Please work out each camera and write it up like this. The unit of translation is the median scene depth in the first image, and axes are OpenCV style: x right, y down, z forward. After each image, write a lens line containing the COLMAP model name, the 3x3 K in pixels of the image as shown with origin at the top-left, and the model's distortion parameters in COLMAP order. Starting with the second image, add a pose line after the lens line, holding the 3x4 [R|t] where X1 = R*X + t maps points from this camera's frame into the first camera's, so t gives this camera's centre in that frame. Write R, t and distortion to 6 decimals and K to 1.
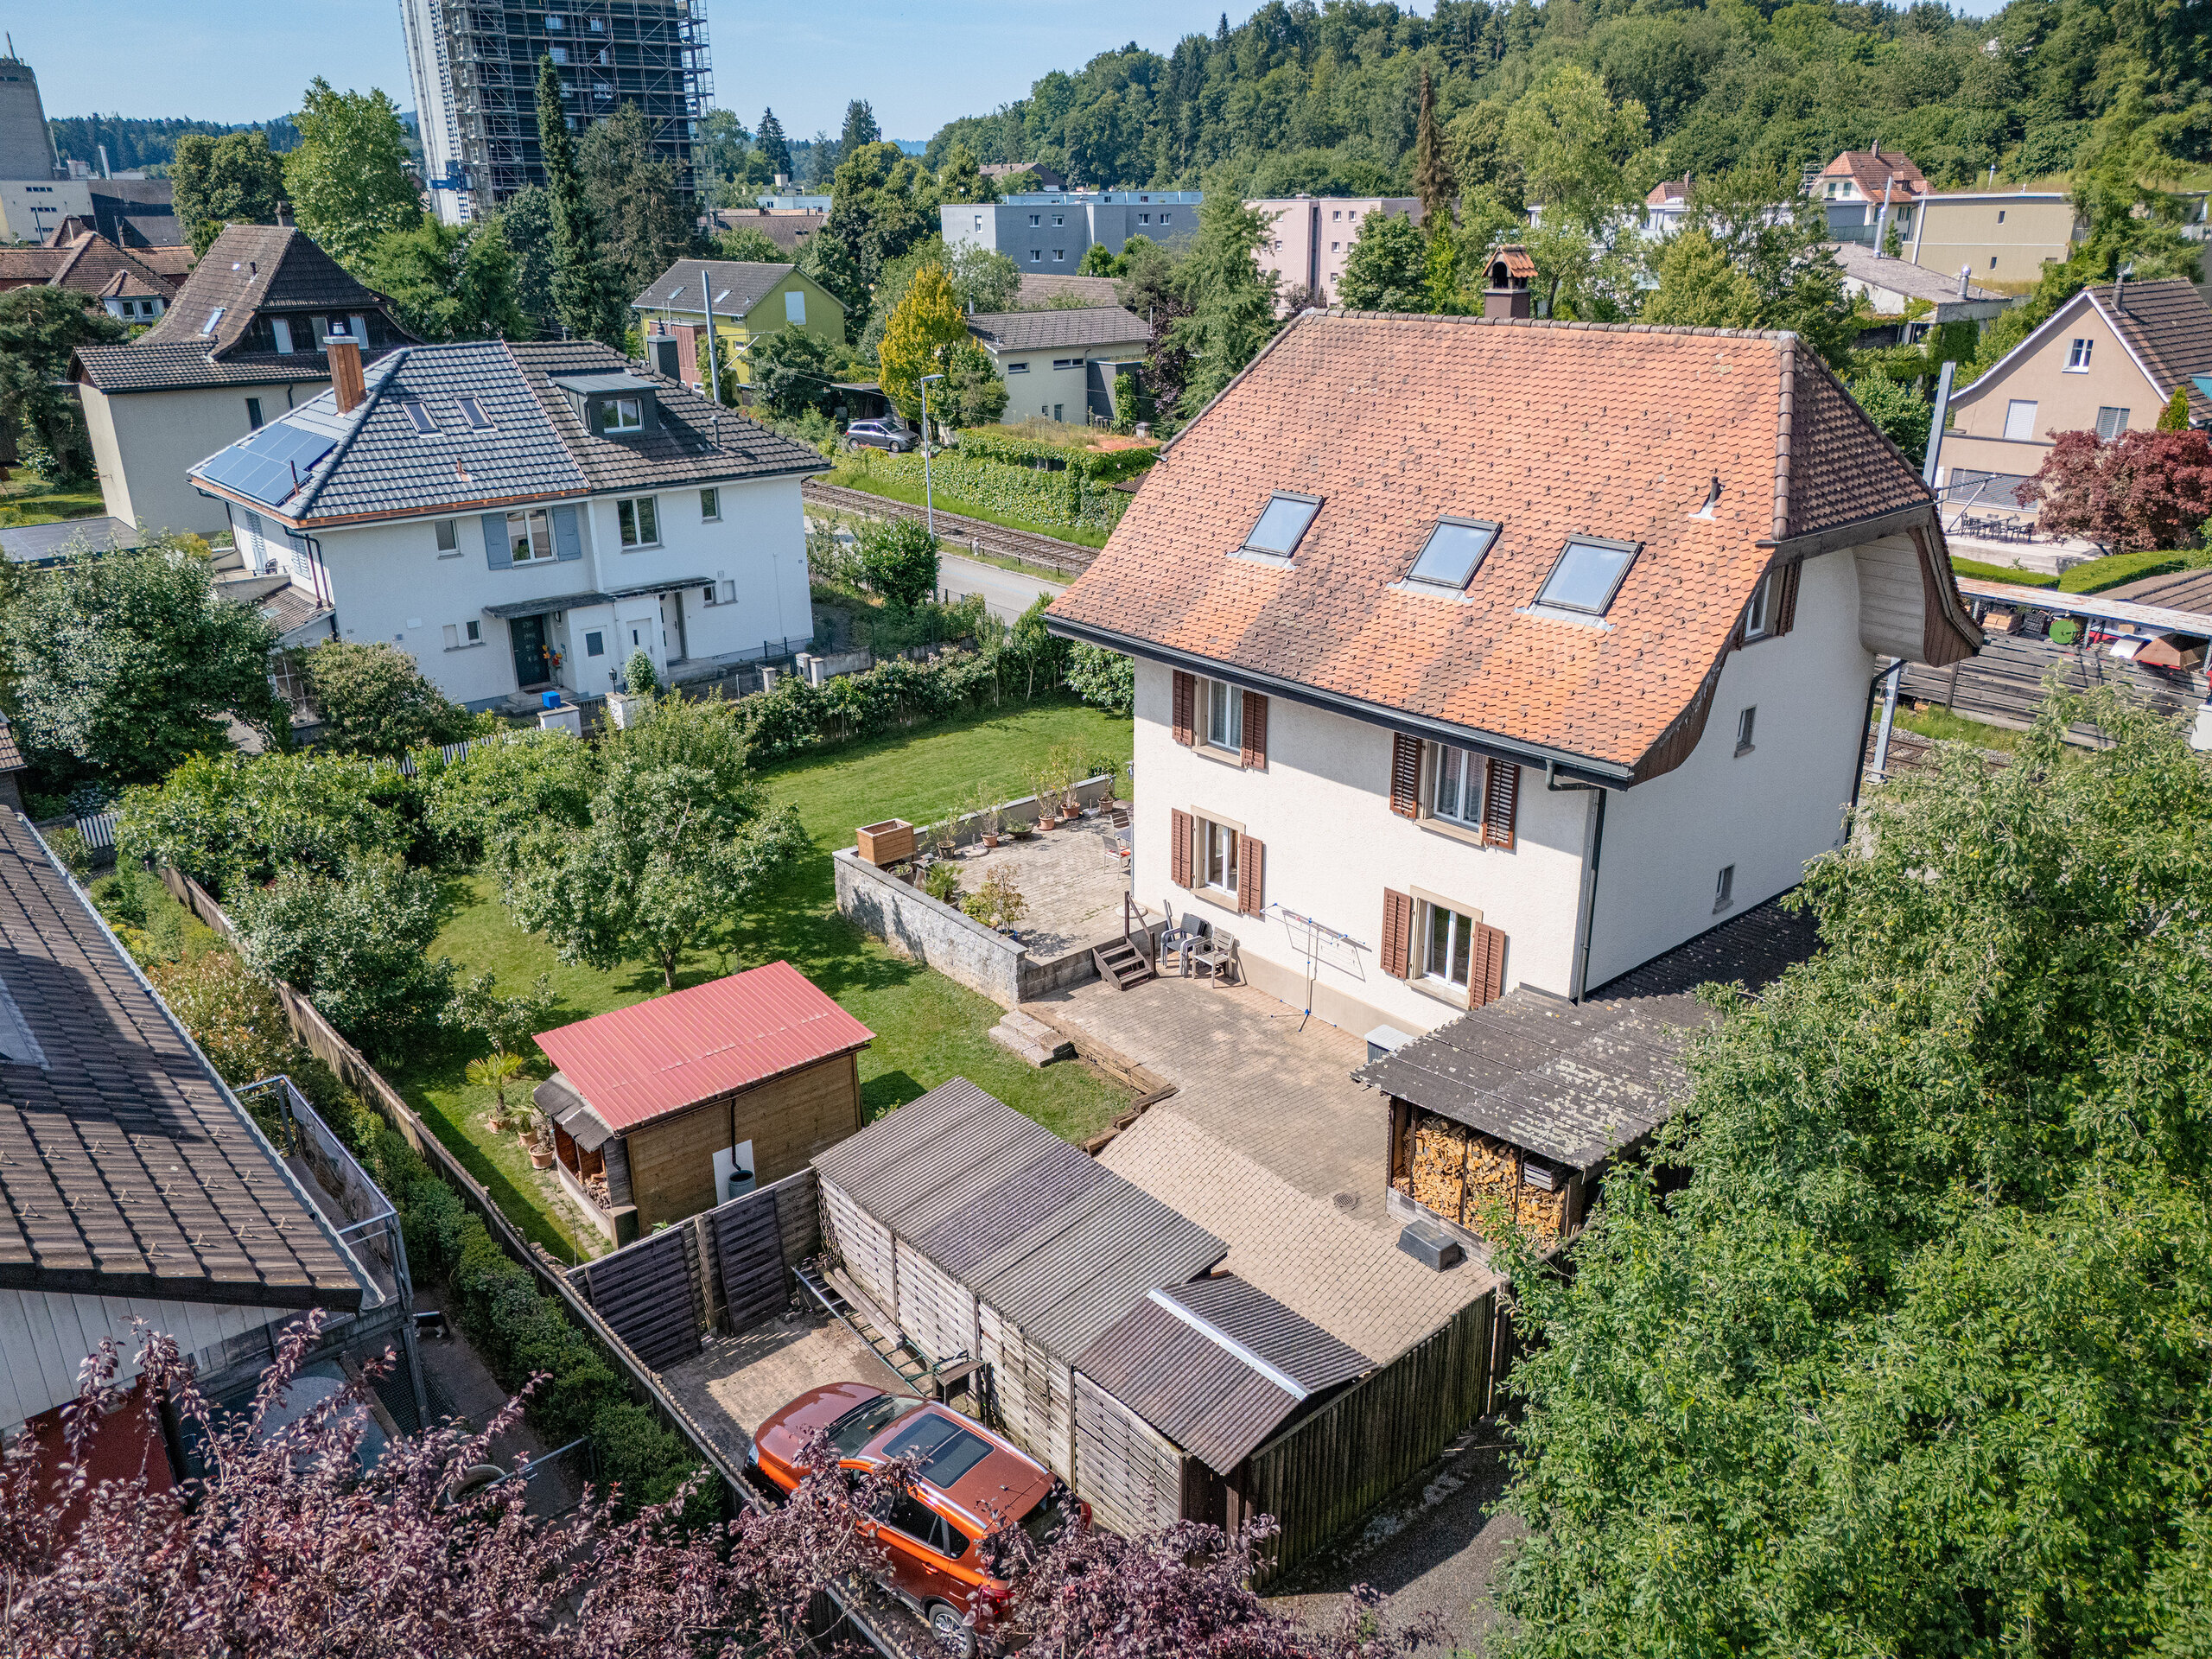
lens RADIAL K [[1602.8, 0, 1118.0], [0, 1602.8, 831.6], [0, 0, 1]] dist [0.087088, -0.098611]
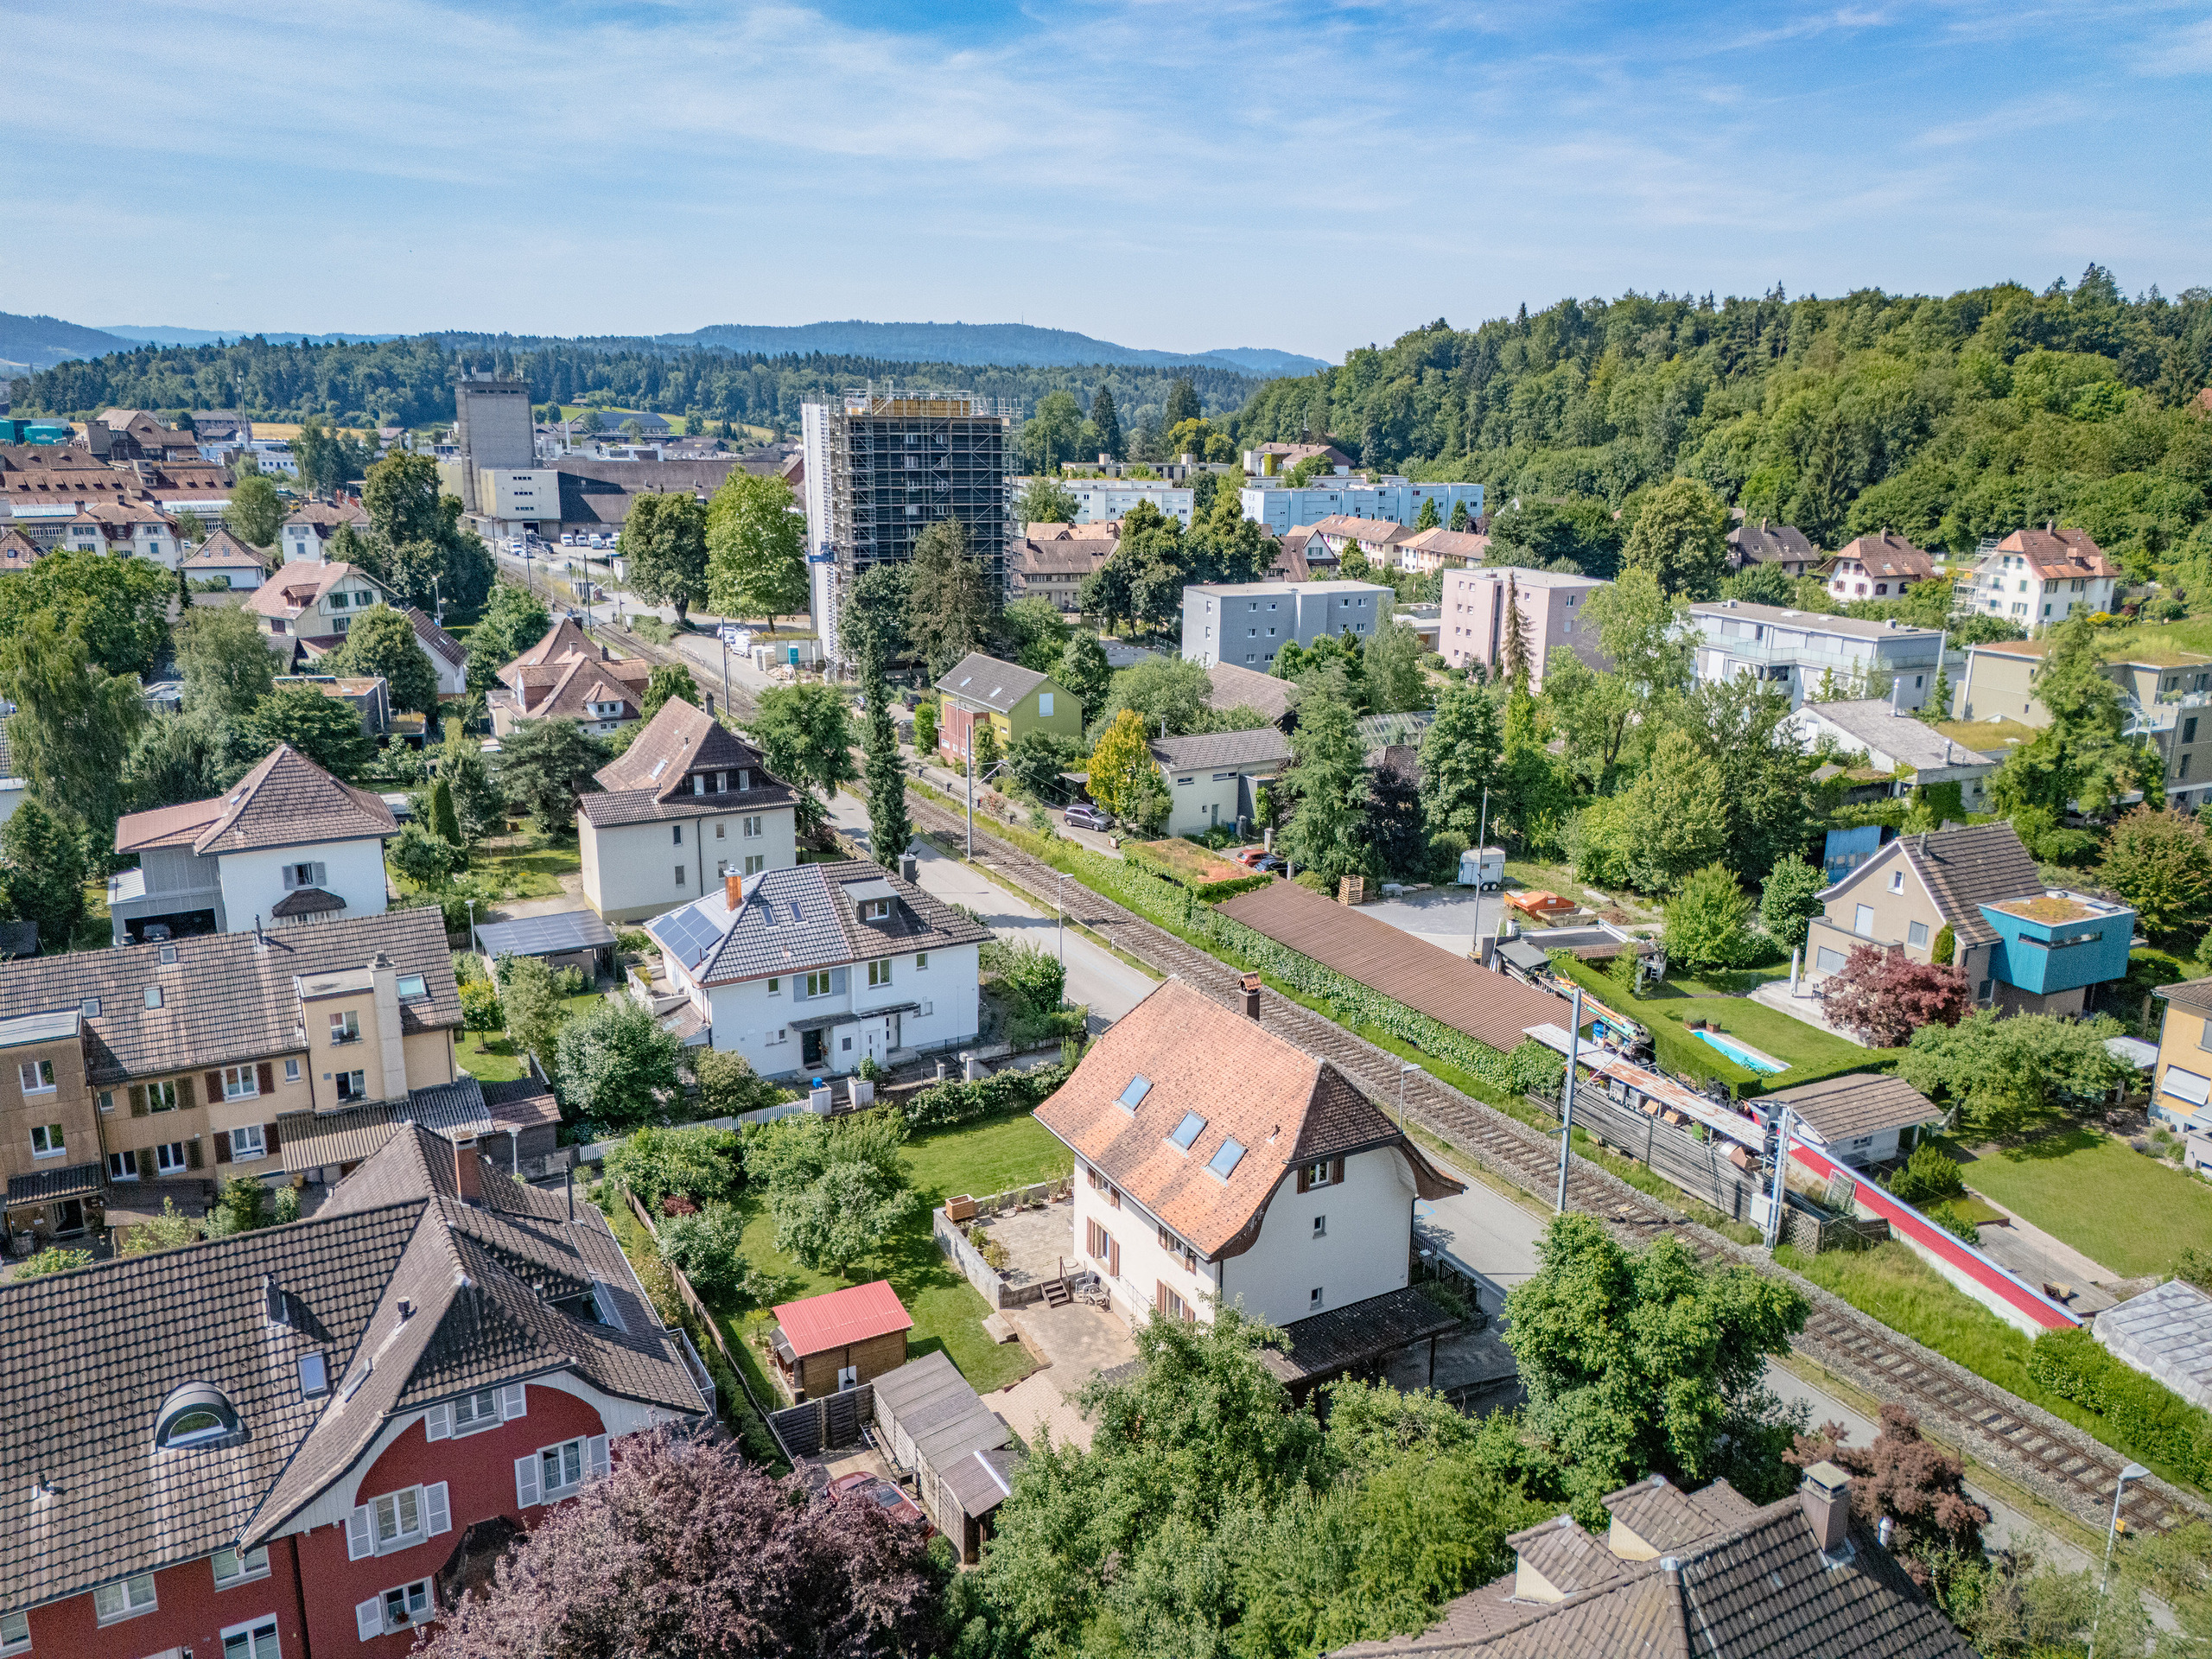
lens RADIAL K [[1602.8, 0, 1118.0], [0, 1602.8, 831.6], [0, 0, 1]] dist [0.087088, -0.098611]
pose [[0.980150, 0.065460, -0.187139, 0.289082], [-0.086091, 0.990810, -0.104327, -0.196983], [0.178590, 0.118367, 0.976778, -0.709087]]
